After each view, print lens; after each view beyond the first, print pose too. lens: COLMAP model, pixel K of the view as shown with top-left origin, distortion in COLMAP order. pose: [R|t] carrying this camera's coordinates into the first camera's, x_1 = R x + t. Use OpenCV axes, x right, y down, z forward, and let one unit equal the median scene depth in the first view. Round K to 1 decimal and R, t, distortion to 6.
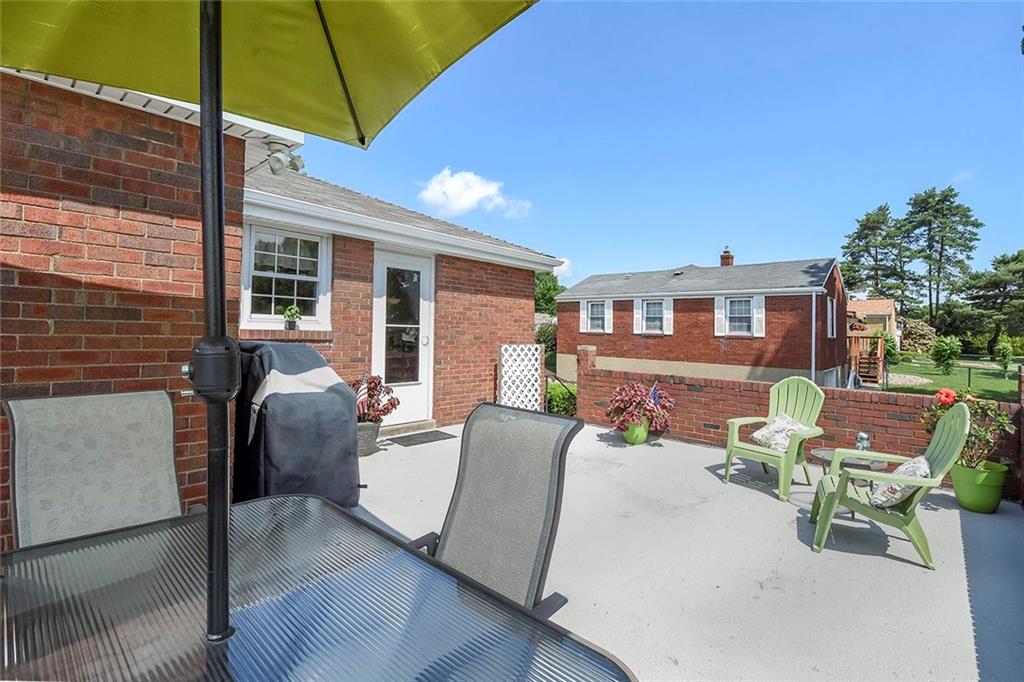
lens RADIAL K [[463.6, 0, 512.8], [0, 463.6, 339.3], [0, 0, 1]] dist [-0.002693, -0.000098]
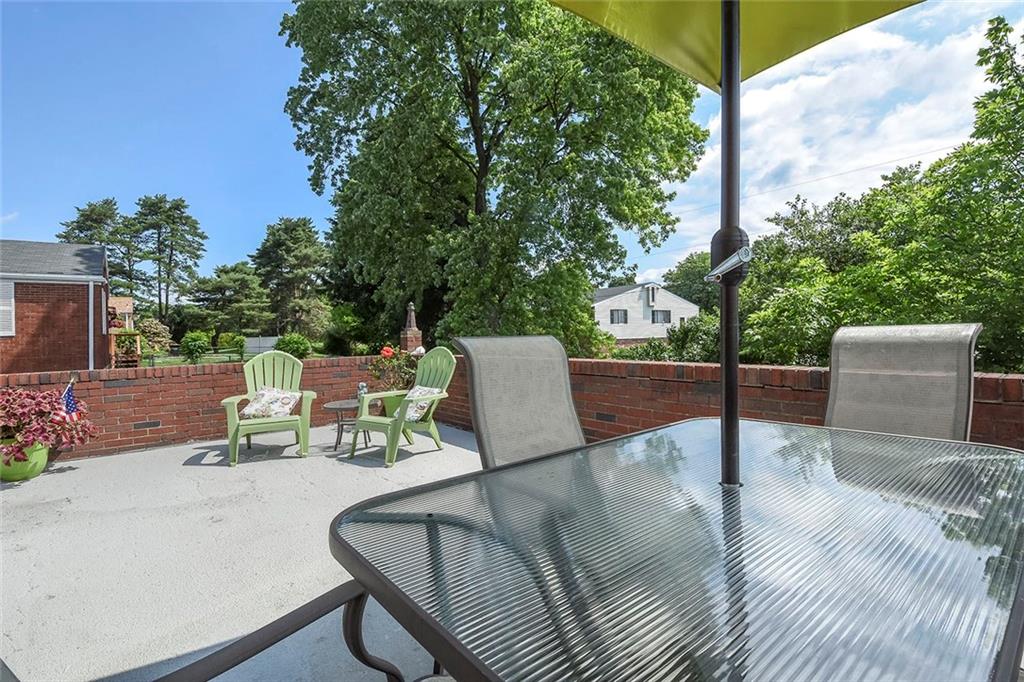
lens RADIAL K [[470.3, 0, 512.4], [0, 470.3, 347.5], [0, 0, 1]] dist [-0.000972, -0.000559]
pose [[0.188769, -0.053447, 0.980566, -0.261666], [0.036399, 0.998212, 0.047402, 0.030560], [-0.981347, 0.026744, 0.190377, 0.179571]]
